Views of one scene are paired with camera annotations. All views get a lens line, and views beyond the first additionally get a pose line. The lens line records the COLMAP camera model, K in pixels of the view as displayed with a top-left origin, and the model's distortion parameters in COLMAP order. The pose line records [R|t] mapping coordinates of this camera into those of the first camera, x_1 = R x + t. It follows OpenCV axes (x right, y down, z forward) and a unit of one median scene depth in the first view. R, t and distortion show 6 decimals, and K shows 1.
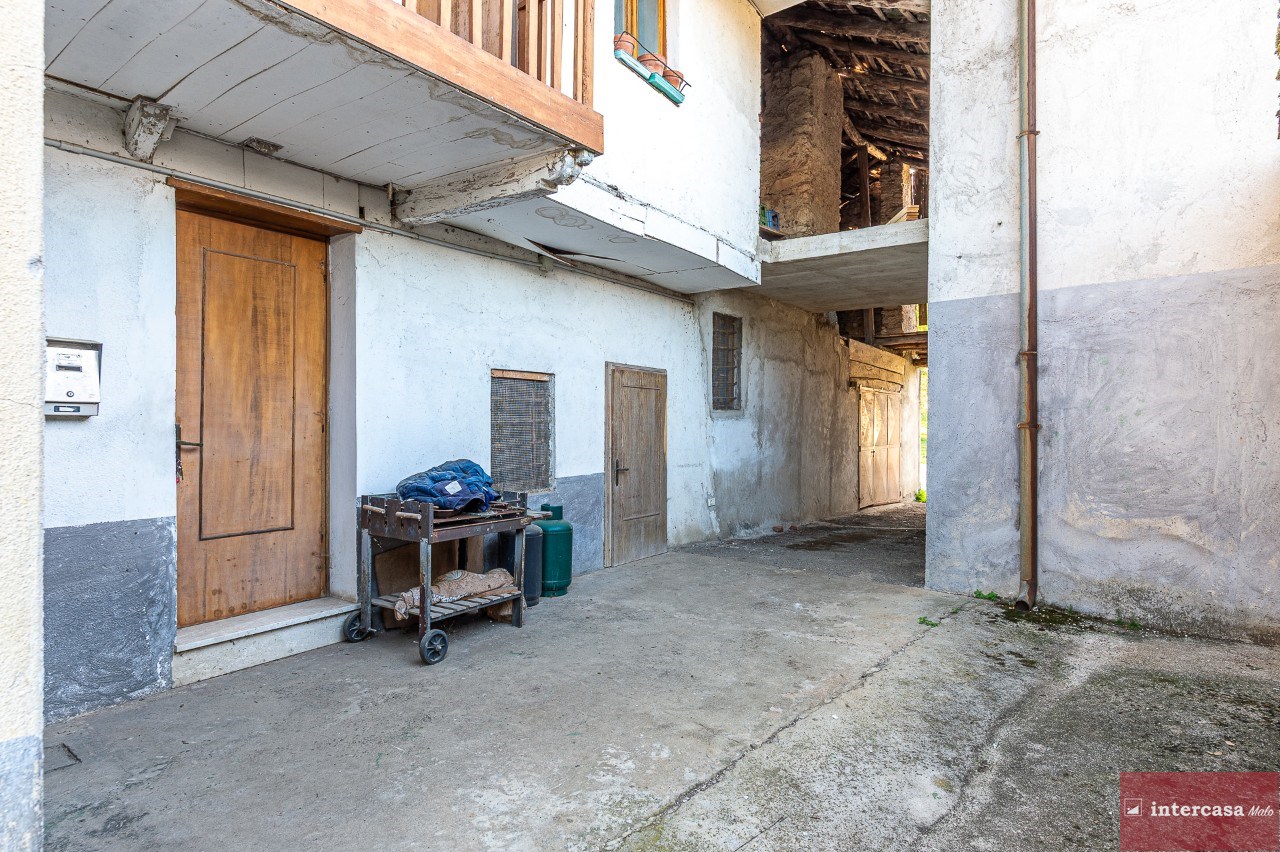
lens RADIAL K [[736.4, 0, 643.9], [0, 736.4, 419.1], [0, 0, 1]] dist [-0.005112, 0.001339]
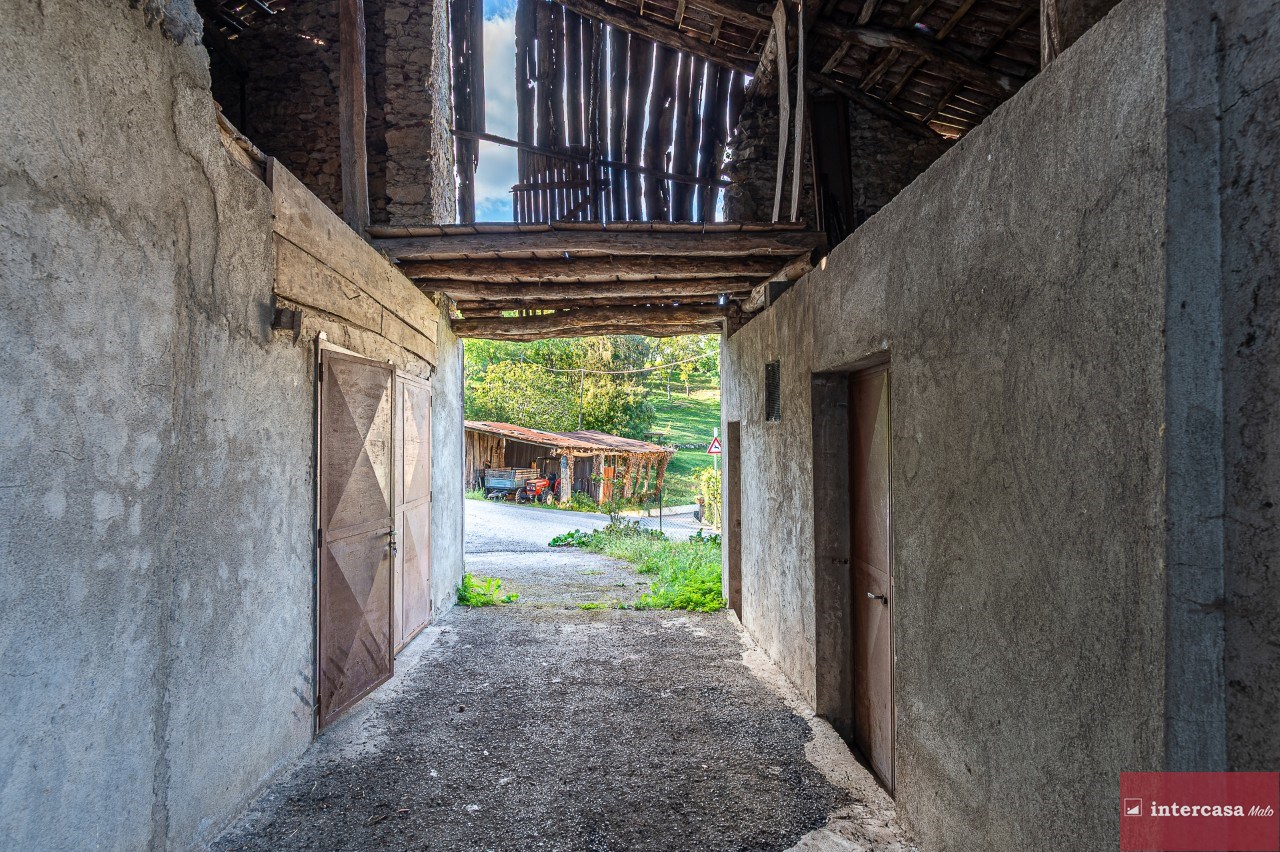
lens RADIAL K [[736.4, 0, 639.2], [0, 736.4, 427.4], [0, 0, 1]] dist [-0.005112, 0.001339]
pose [[0.801083, 0.001316, 0.598551, 0.503751], [0.006831, 0.999912, -0.011341, -0.004882], [-0.598514, 0.013174, 0.801004, 1.562075]]
